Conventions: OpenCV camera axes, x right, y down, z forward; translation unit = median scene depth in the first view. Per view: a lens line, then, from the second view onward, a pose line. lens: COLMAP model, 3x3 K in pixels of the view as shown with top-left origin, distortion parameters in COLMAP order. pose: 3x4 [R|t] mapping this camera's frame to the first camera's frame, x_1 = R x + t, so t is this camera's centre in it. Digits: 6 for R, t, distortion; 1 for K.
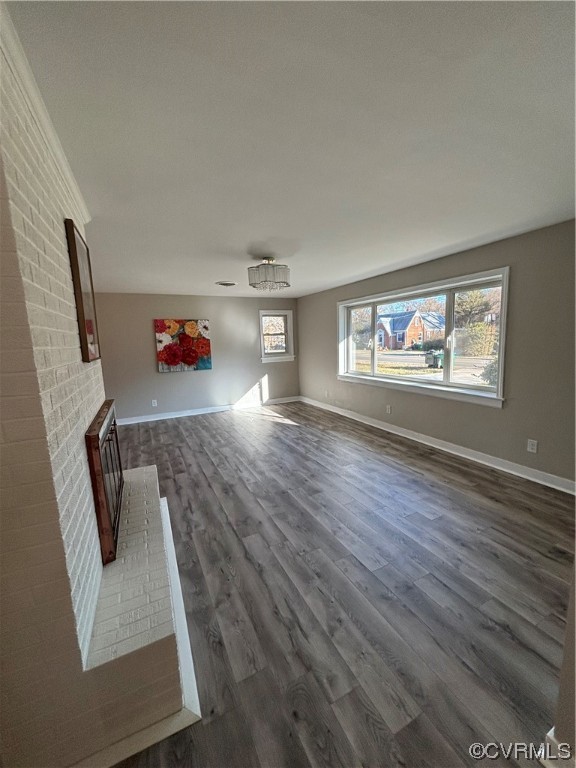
lens RADIAL K [[308.9, 0, 290.7], [0, 308.9, 382.0], [0, 0, 1]] dist [-0.001189, -0.000151]
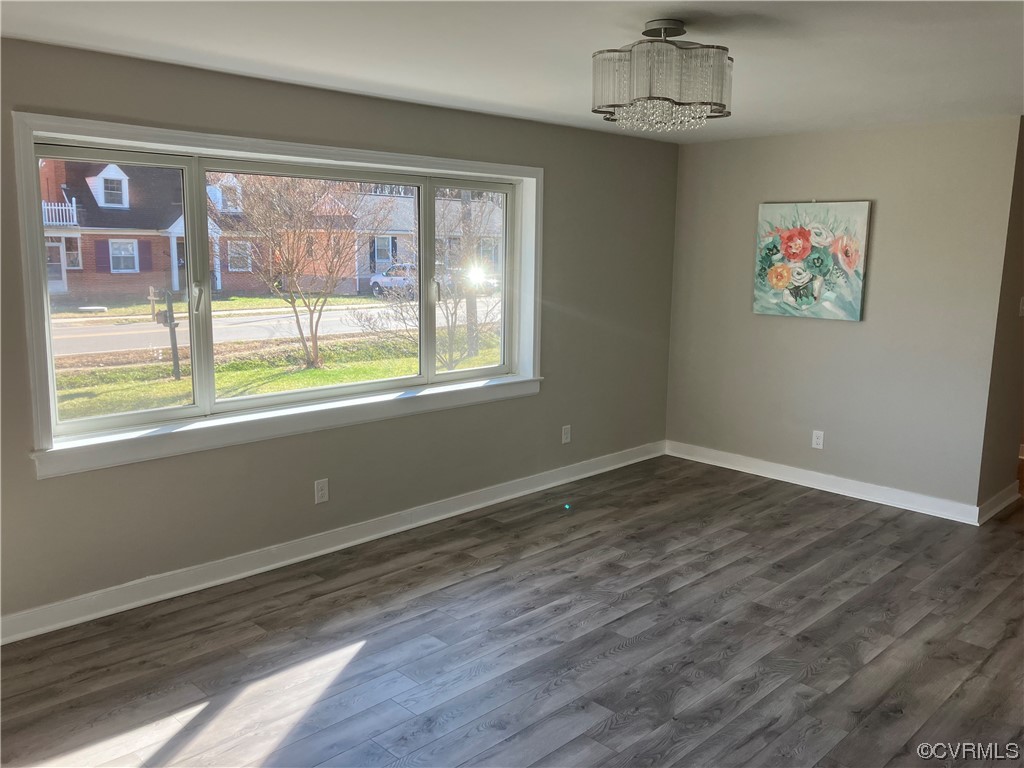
lens RADIAL K [[843.5, 0, 517.3], [0, 843.5, 368.3], [0, 0, 1]] dist [0.020124, -0.012899]
pose [[-0.319798, -0.111764, 0.940871, -1.003303], [0.129185, 0.978602, 0.160155, -0.269068], [-0.938638, 0.172763, -0.298516, 1.715333]]
